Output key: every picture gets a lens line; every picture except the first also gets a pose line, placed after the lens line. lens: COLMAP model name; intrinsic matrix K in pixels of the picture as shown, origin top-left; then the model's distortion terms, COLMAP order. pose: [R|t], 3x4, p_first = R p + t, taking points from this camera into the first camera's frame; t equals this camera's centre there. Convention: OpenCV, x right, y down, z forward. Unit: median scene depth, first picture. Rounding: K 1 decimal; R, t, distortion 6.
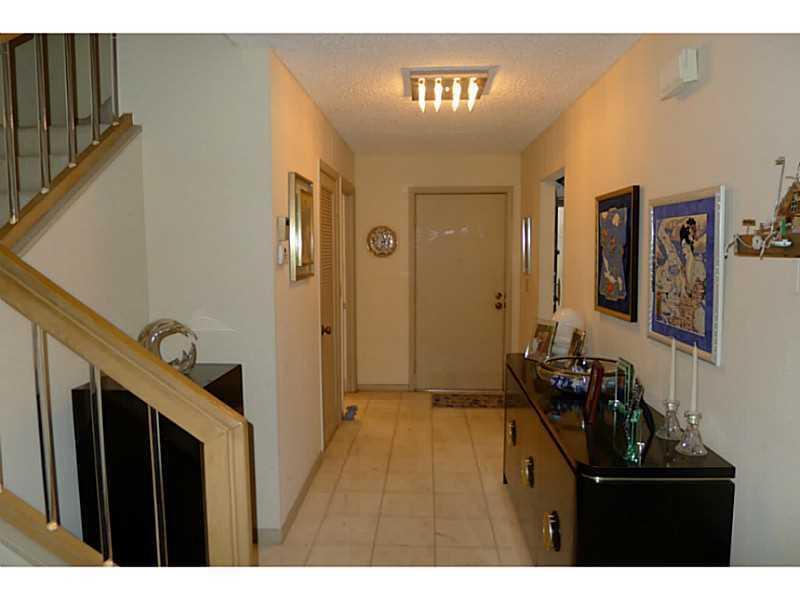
lens RADIAL K [[560.7, 0, 403.3], [0, 560.7, 299.2], [0, 0, 1]] dist [-0.020835, -0.002062]
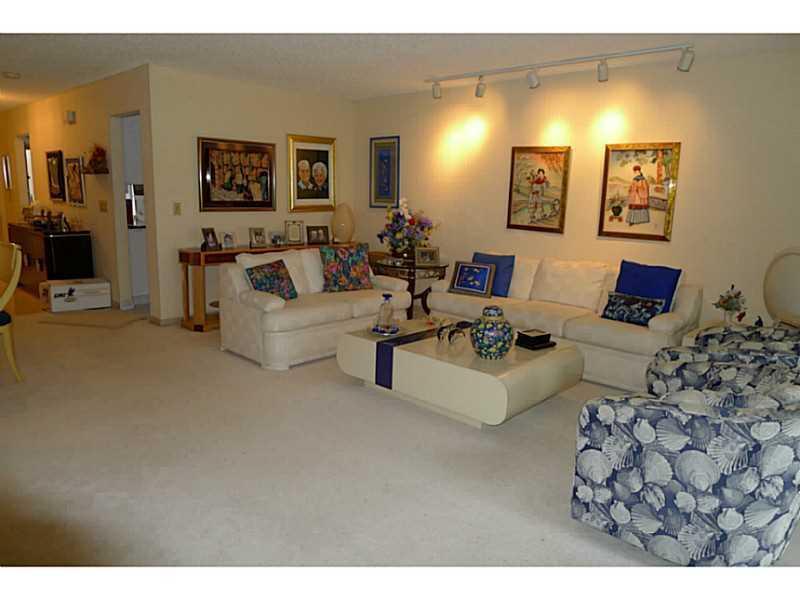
lens RADIAL K [[560.7, 0, 404.3], [0, 560.7, 292.8], [0, 0, 1]] dist [-0.020835, -0.002062]
pose [[0.652268, -0.113334, 0.749468, -0.381330], [0.037643, 0.992382, 0.117306, 0.148773], [-0.757053, -0.048302, 0.651565, -1.320607]]
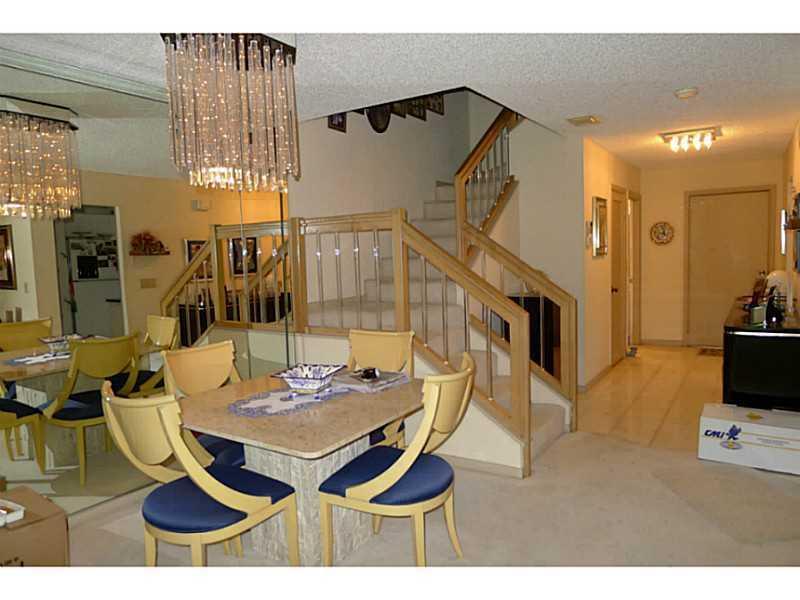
lens RADIAL K [[560.7, 0, 401.8], [0, 560.7, 304.4], [0, 0, 1]] dist [-0.020835, -0.002062]
pose [[0.867935, 0.016354, -0.496409, 0.127616], [-0.011038, 0.999846, 0.013640, 0.081600], [0.496556, -0.006359, 0.867982, -0.688028]]
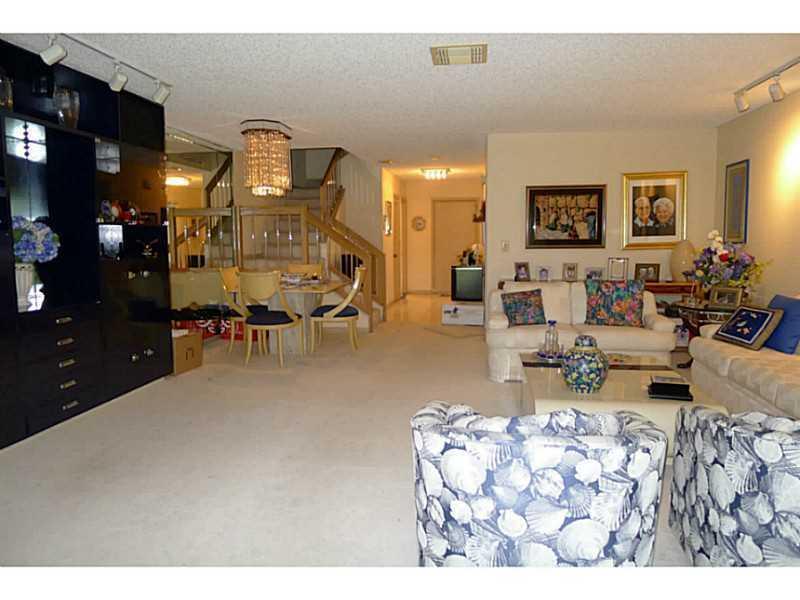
lens RADIAL K [[560.7, 0, 398.3], [0, 560.7, 296.8], [0, 0, 1]] dist [-0.020835, -0.002062]
pose [[0.994908, 0.004289, -0.100699, 0.148430], [-0.002508, 0.999838, 0.017803, 0.203725], [0.100759, -0.017460, 0.994758, -1.682634]]
